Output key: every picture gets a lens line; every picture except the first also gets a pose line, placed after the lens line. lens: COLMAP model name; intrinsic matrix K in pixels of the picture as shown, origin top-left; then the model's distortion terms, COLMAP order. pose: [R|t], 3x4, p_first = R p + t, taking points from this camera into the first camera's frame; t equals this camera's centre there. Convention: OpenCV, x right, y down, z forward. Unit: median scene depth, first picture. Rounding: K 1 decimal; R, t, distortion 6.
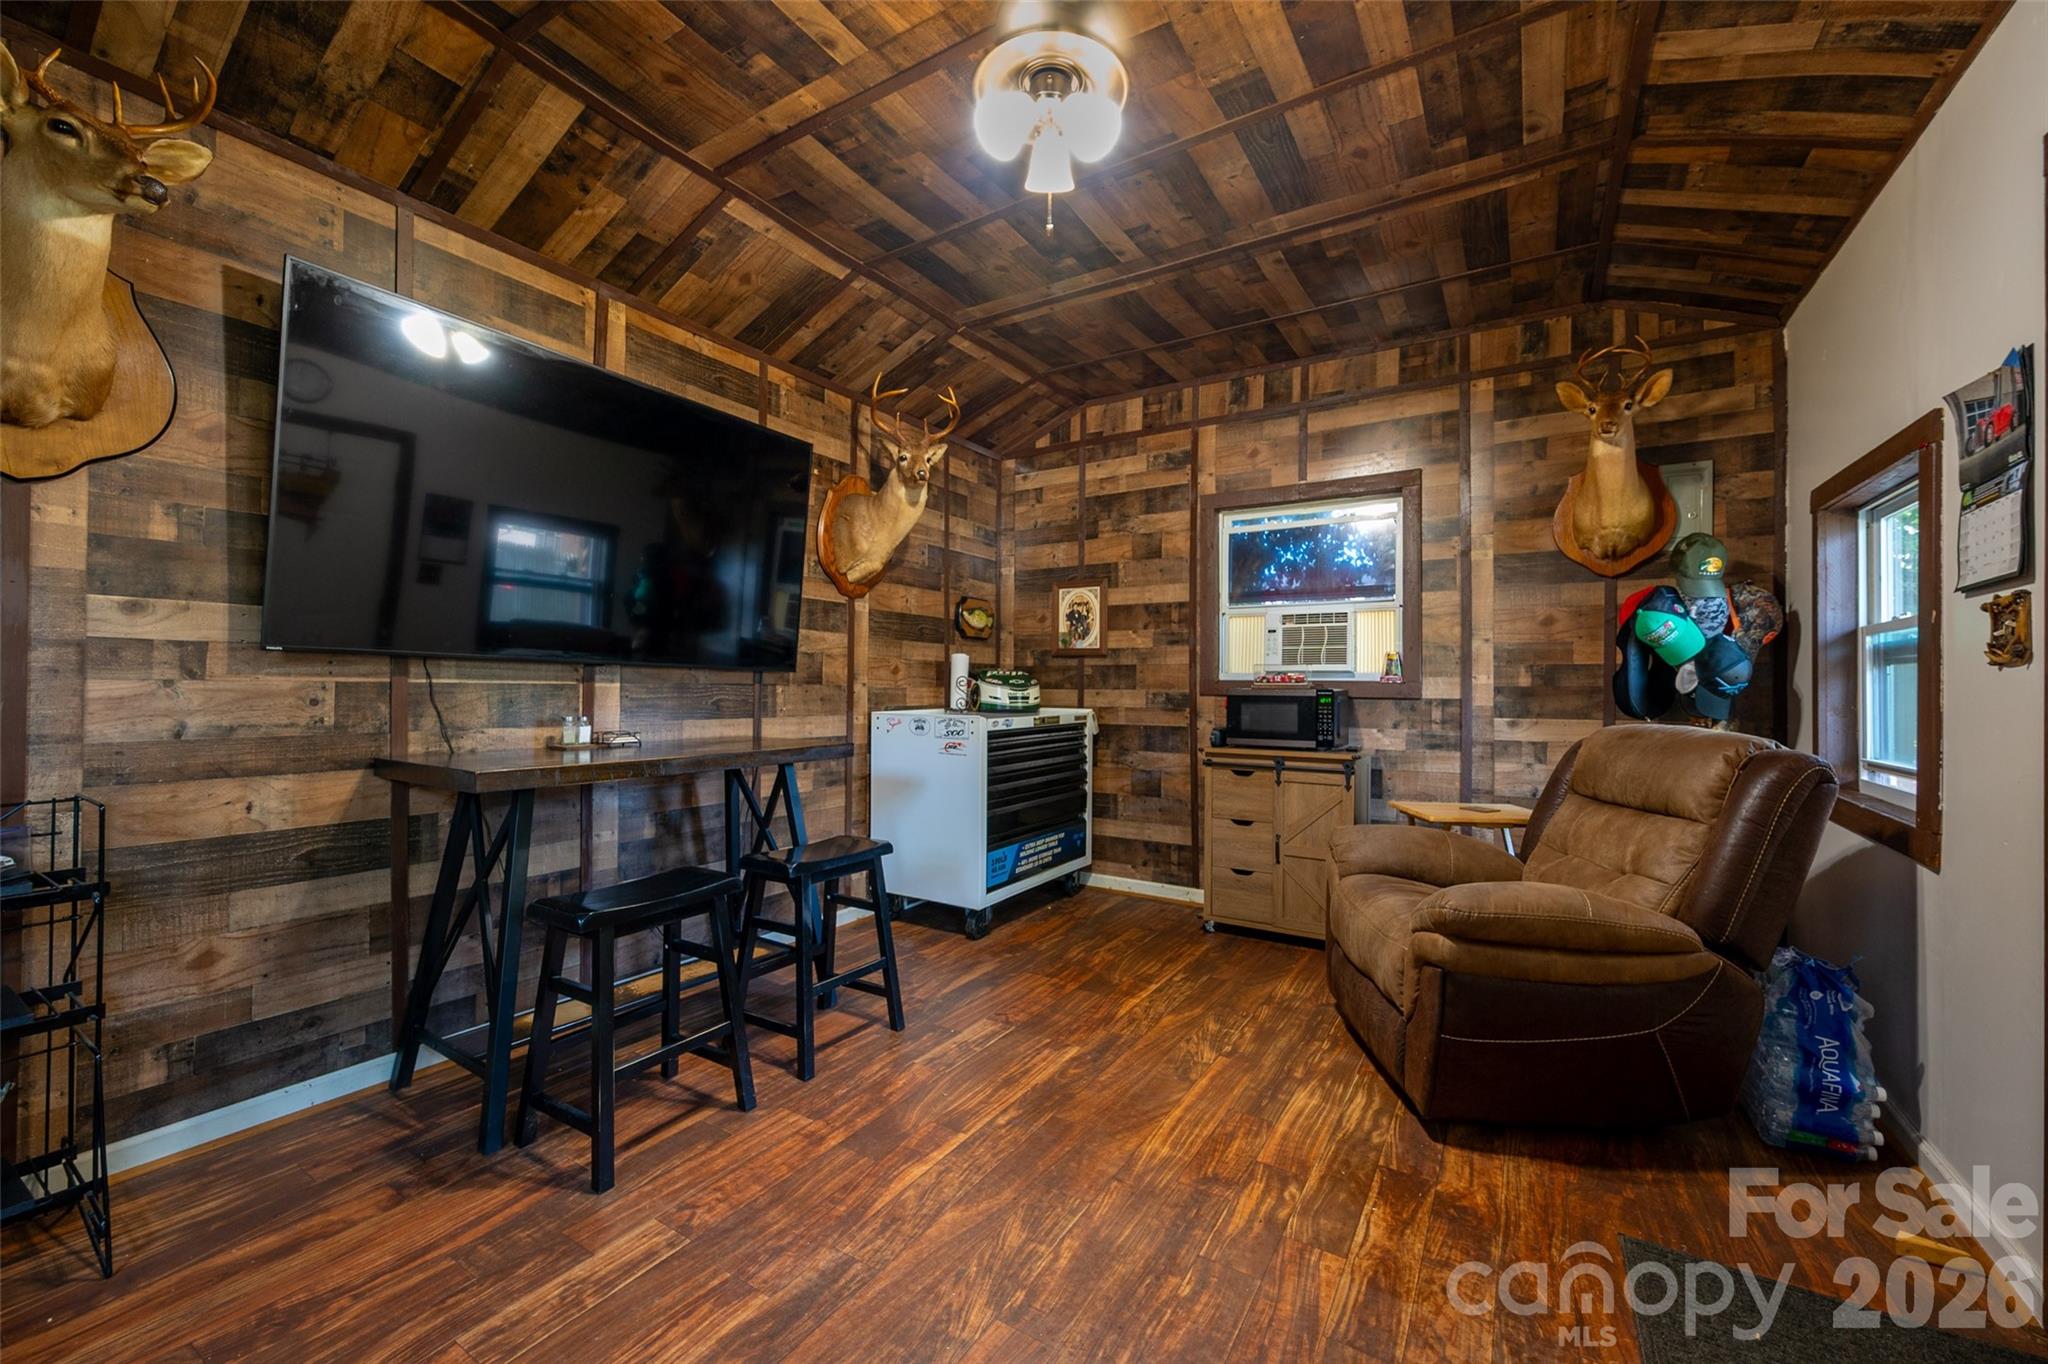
lens RADIAL K [[806.6, 0, 1027.5], [0, 806.6, 676.3], [0, 0, 1]] dist [0.002725, -0.000680]
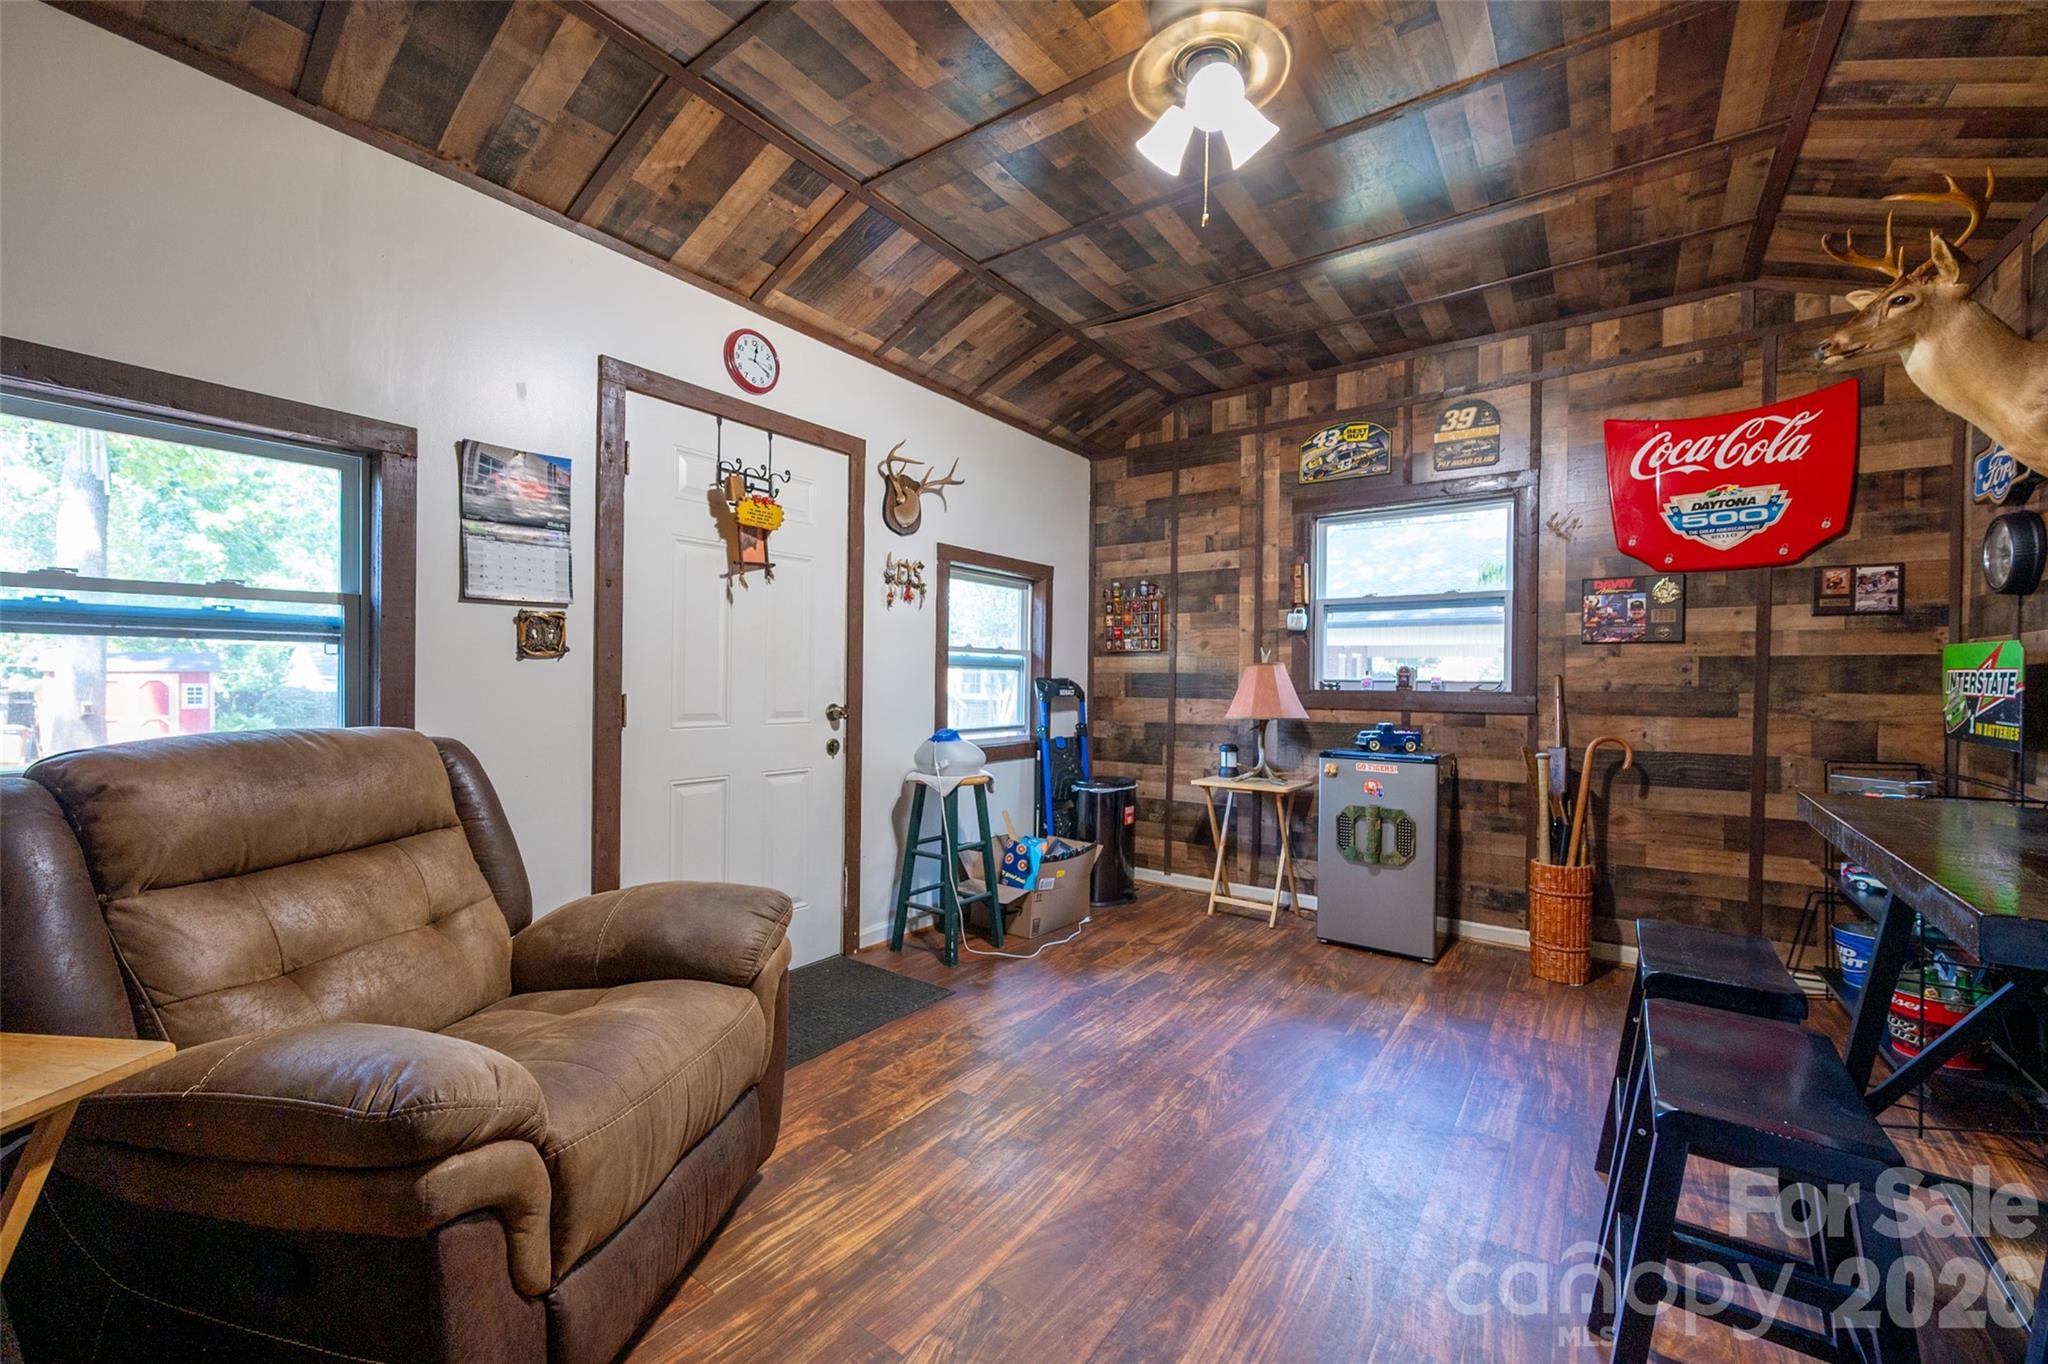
lens RADIAL K [[806.6, 0, 1023.0], [0, 806.6, 681.8], [0, 0, 1]] dist [0.002725, -0.000680]
pose [[-0.997059, -0.017642, 0.074574, 0.152049], [-0.017596, 0.999844, 0.001286, 0.008047], [-0.074585, -0.000030, -0.997215, 1.918718]]
